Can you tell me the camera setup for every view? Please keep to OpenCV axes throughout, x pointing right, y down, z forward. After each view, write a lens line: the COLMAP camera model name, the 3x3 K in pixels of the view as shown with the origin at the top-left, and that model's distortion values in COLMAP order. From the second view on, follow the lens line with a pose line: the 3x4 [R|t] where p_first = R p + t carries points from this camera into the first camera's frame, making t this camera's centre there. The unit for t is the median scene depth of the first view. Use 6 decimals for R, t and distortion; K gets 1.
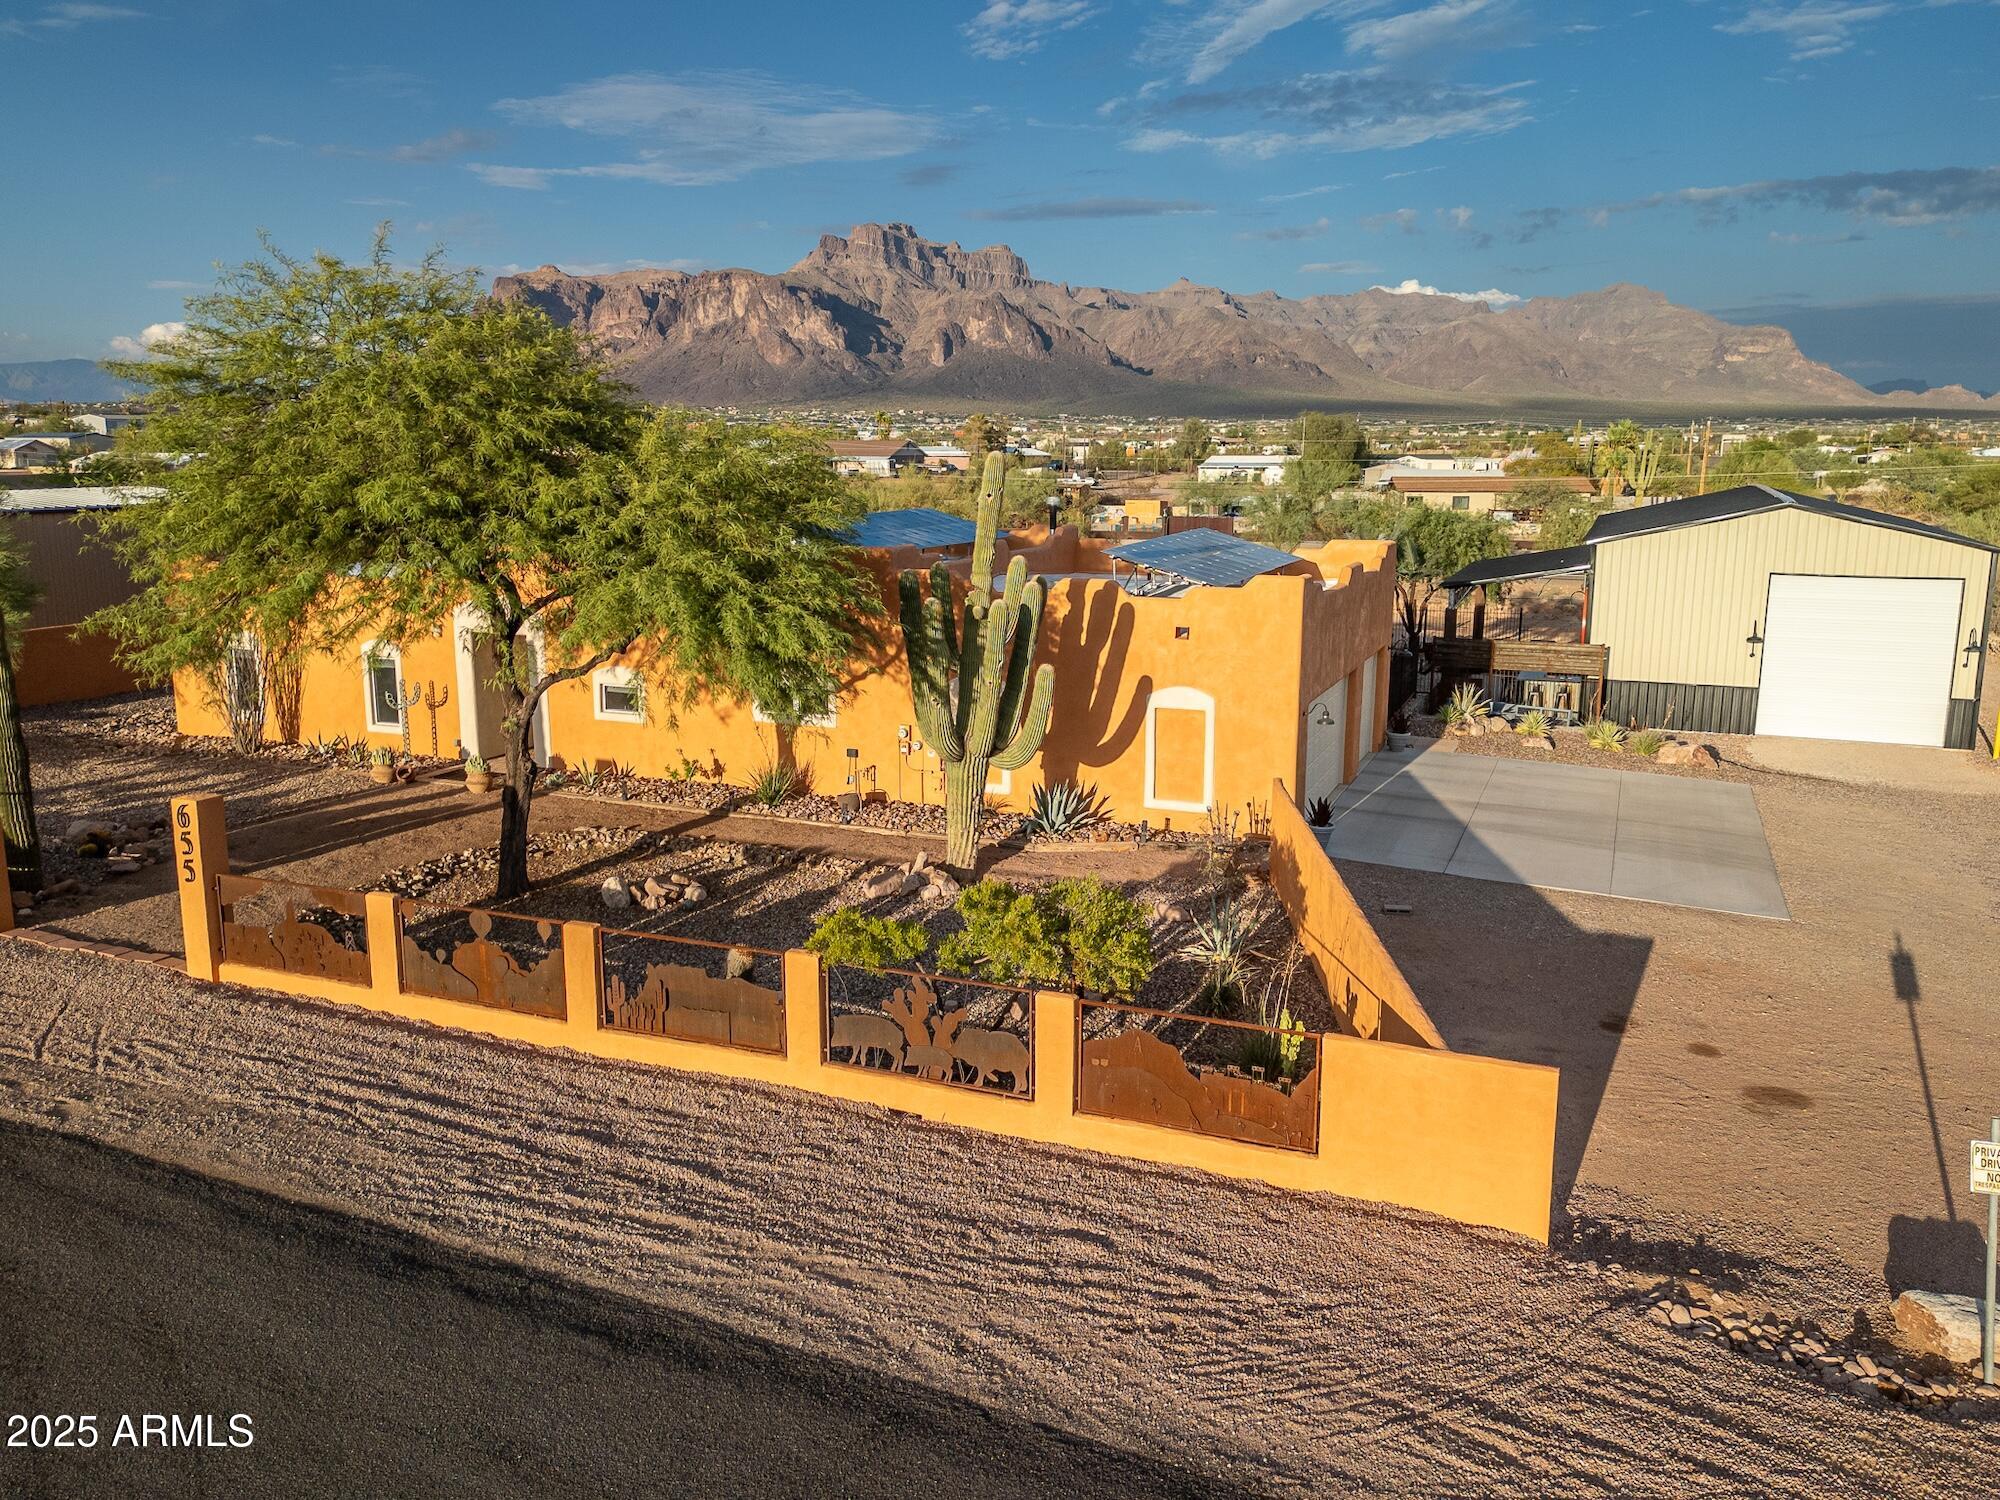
lens RADIAL K [[1551.6, 0, 997.7], [0, 1551.6, 733.9], [0, 0, 1]] dist [0.061514, -0.056740]
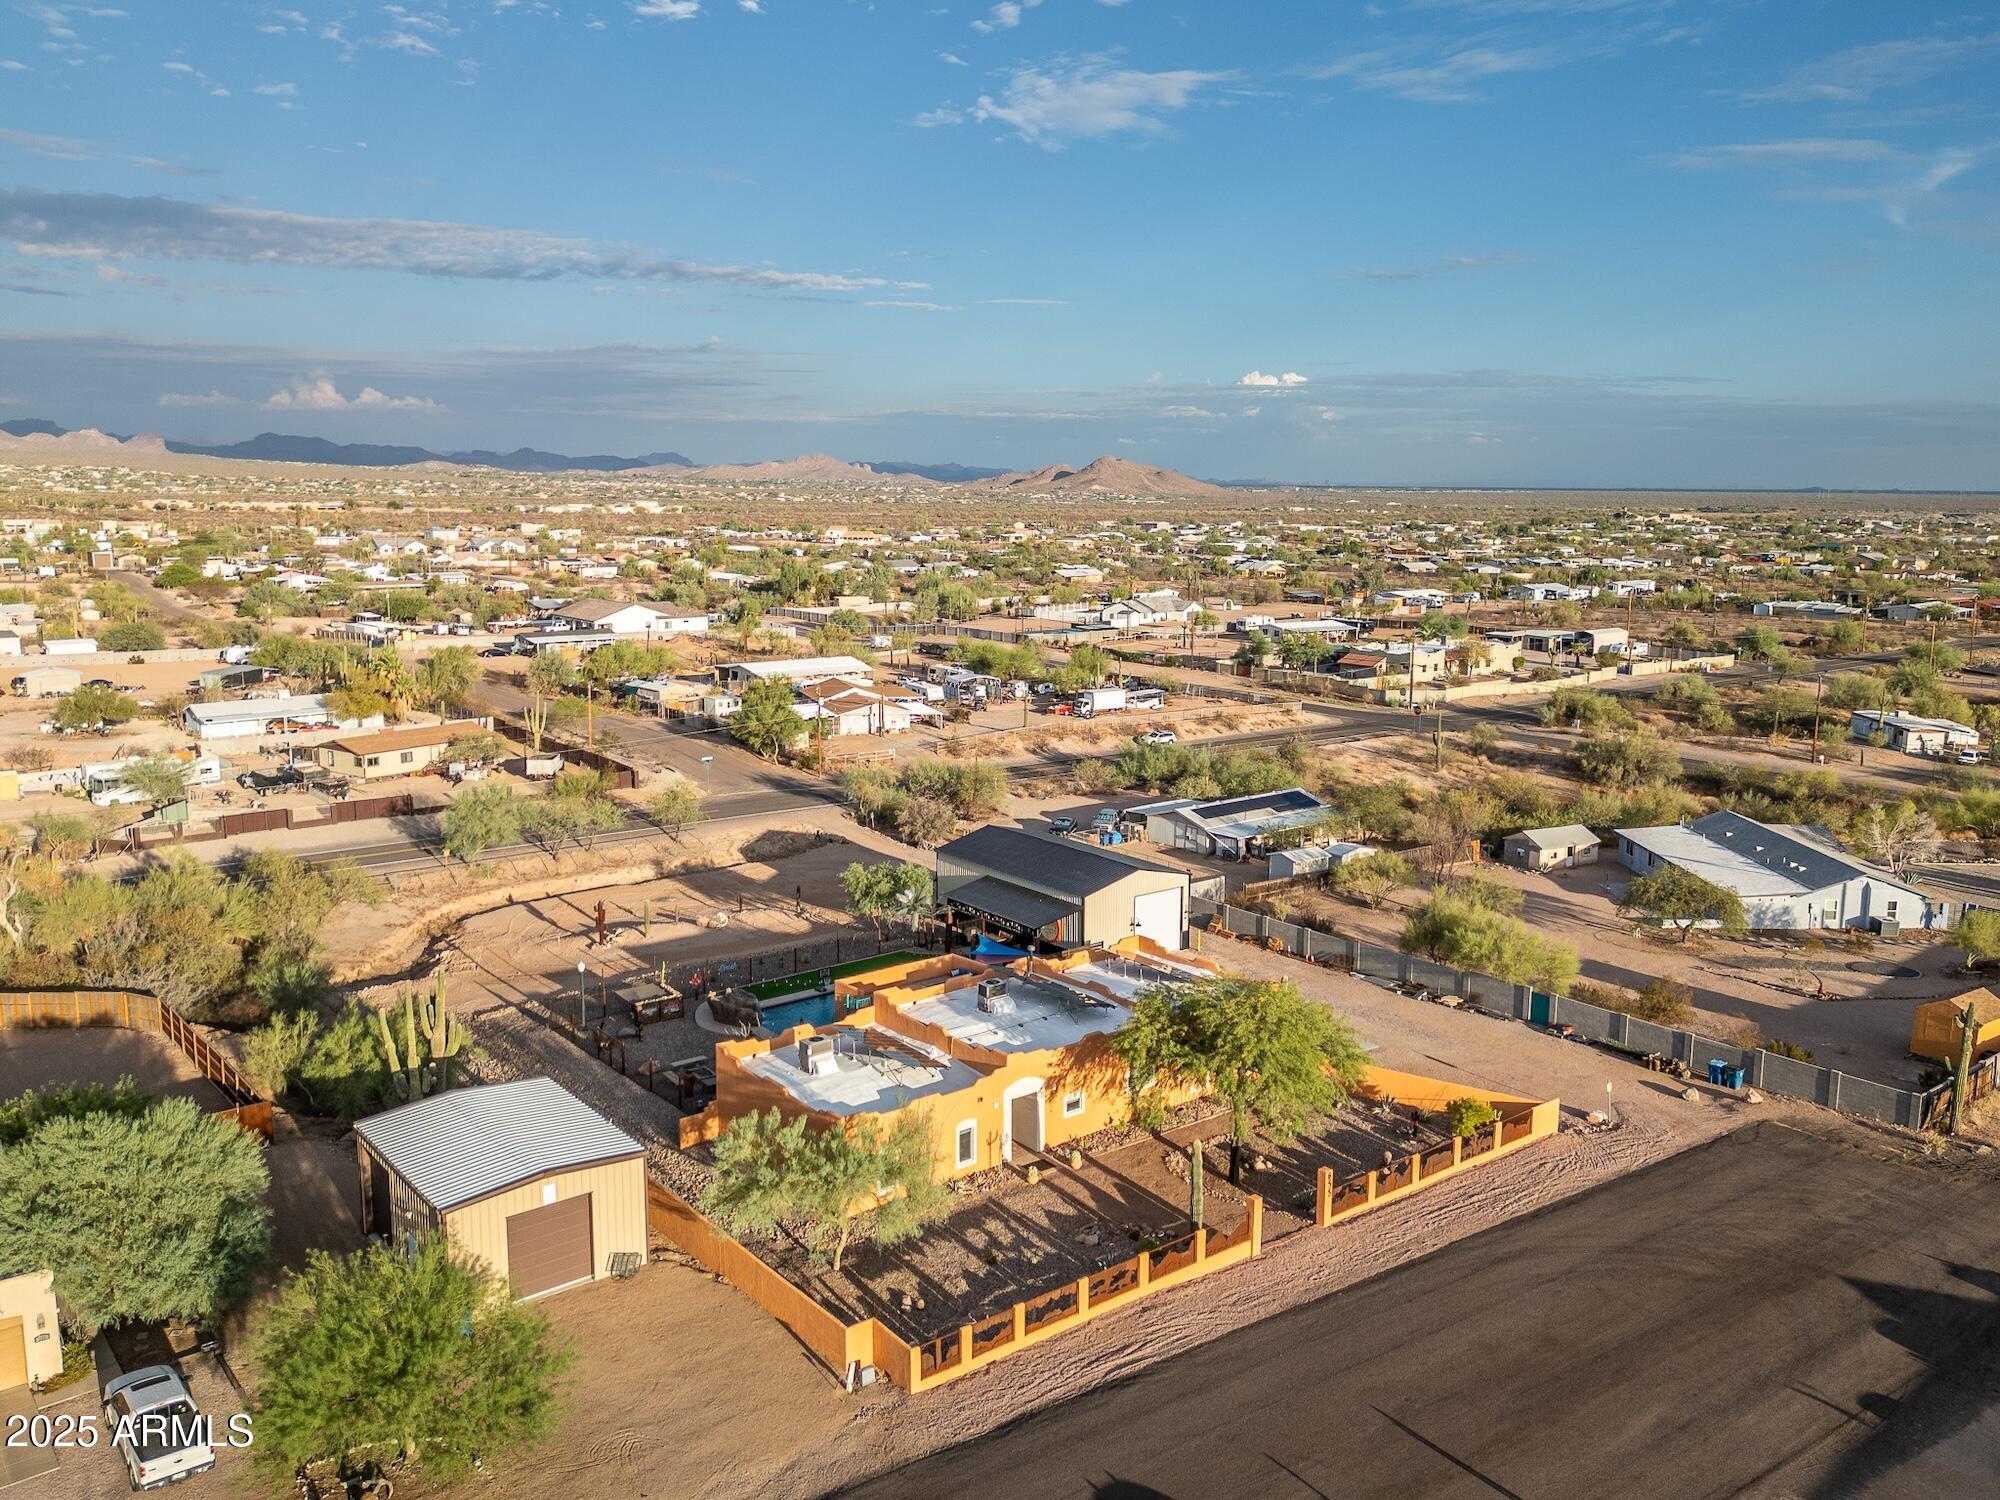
lens RADIAL K [[1544.6, 0, 996.1], [0, 1544.6, 749.2], [0, 0, 1]] dist [0.073239, -0.076746]
pose [[0.494495, -0.147160, 0.856632, -3.665094], [0.159476, 0.984193, 0.077015, -1.229862], [-0.854425, 0.098529, 0.510147, -0.127736]]
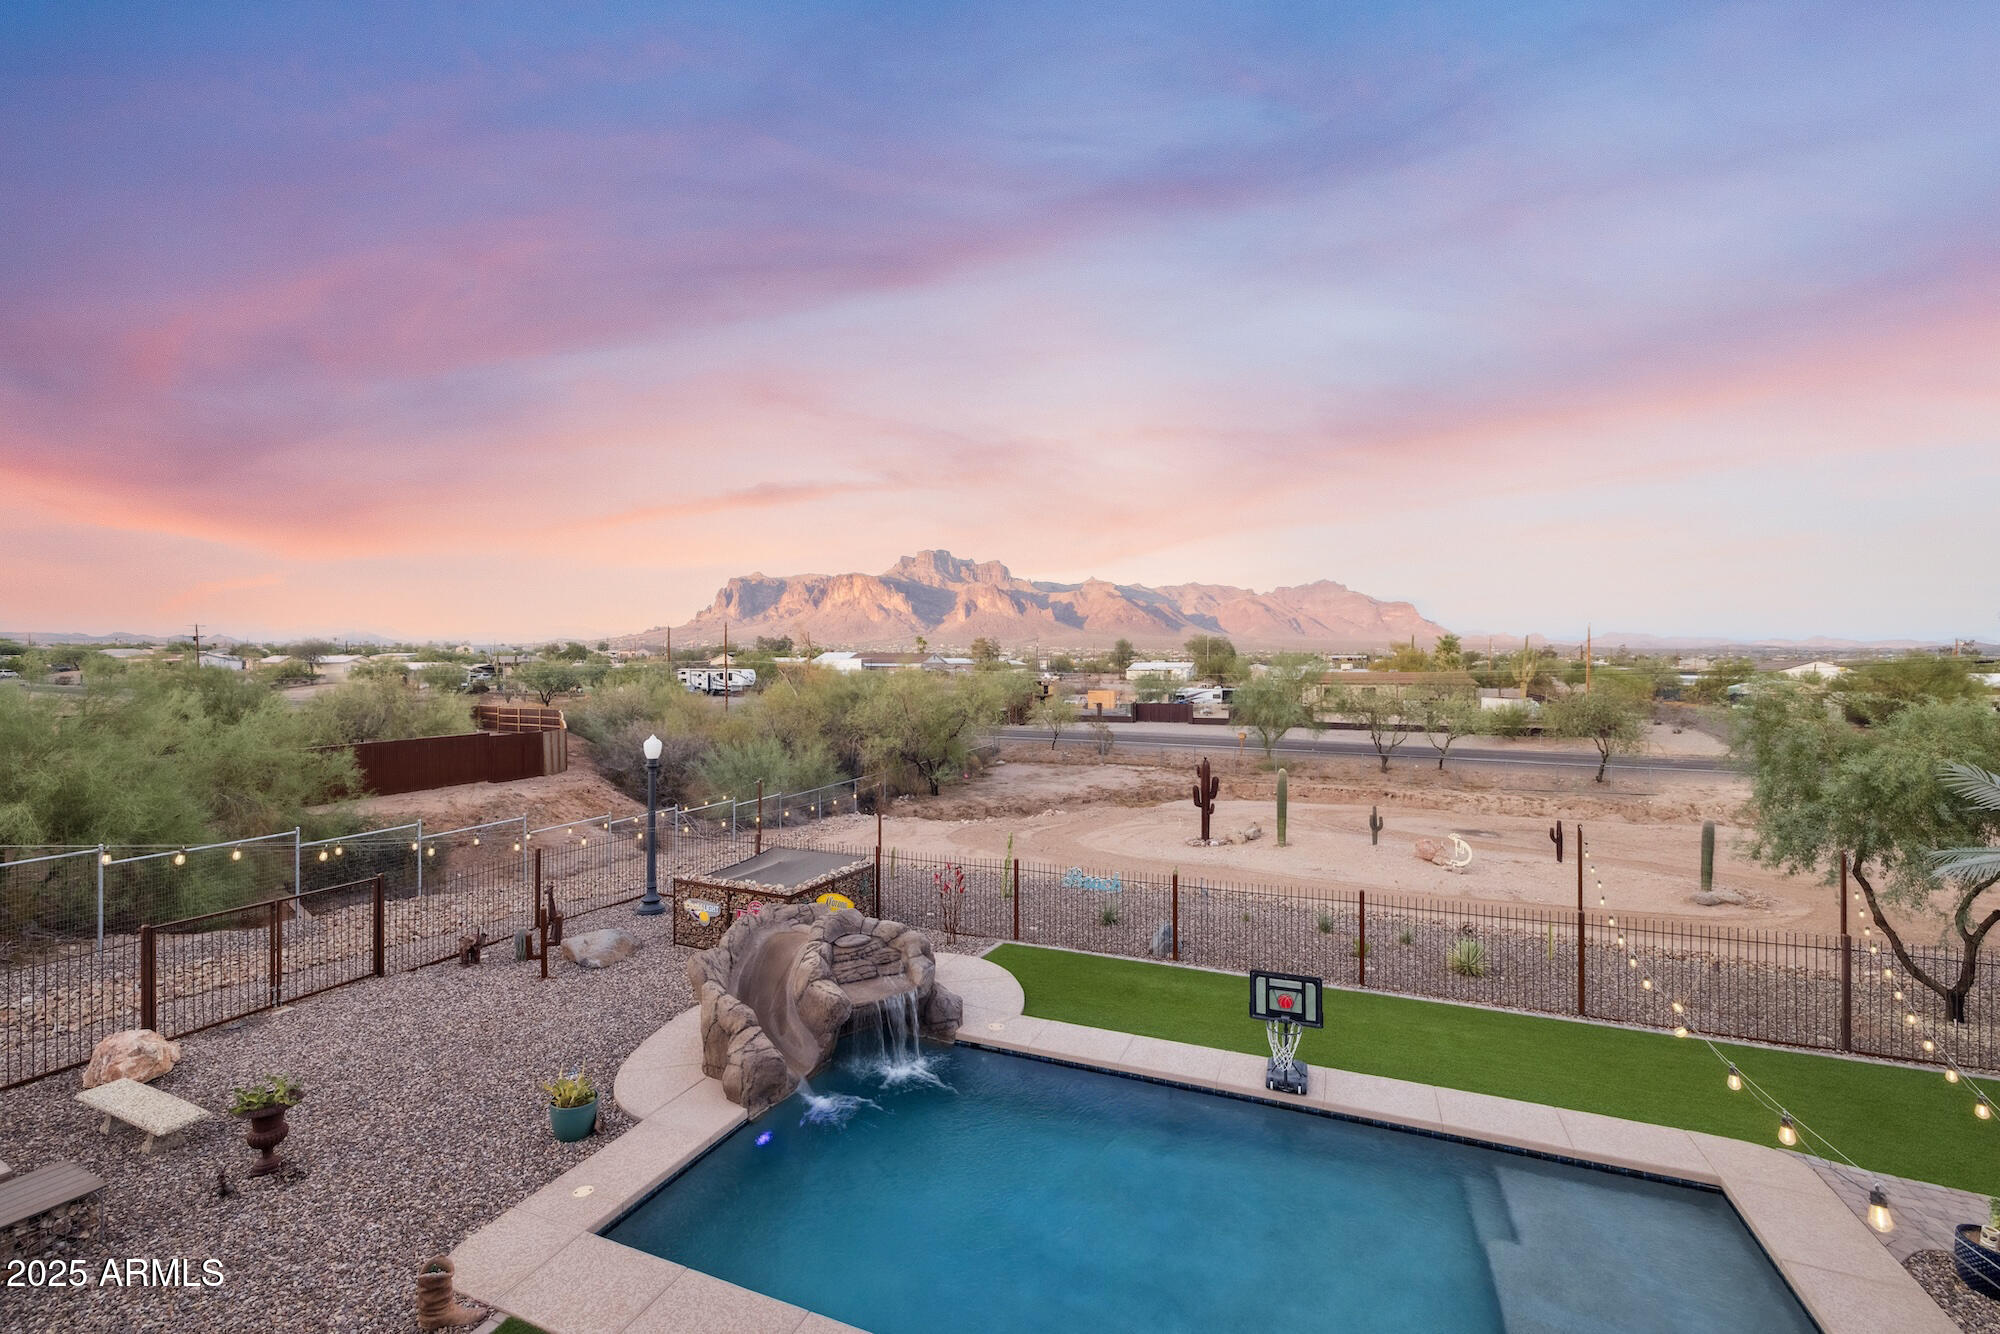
lens RADIAL K [[852.2, 0, 990.9], [0, 852.2, 661.0], [0, 0, 1]] dist [-0.000453, -0.000053]
pose [[0.999986, -0.003291, -0.004050, 0.011114], [0.002483, 0.982679, -0.185299, -0.345050], [0.004590, 0.185287, 0.982674, 2.368949]]
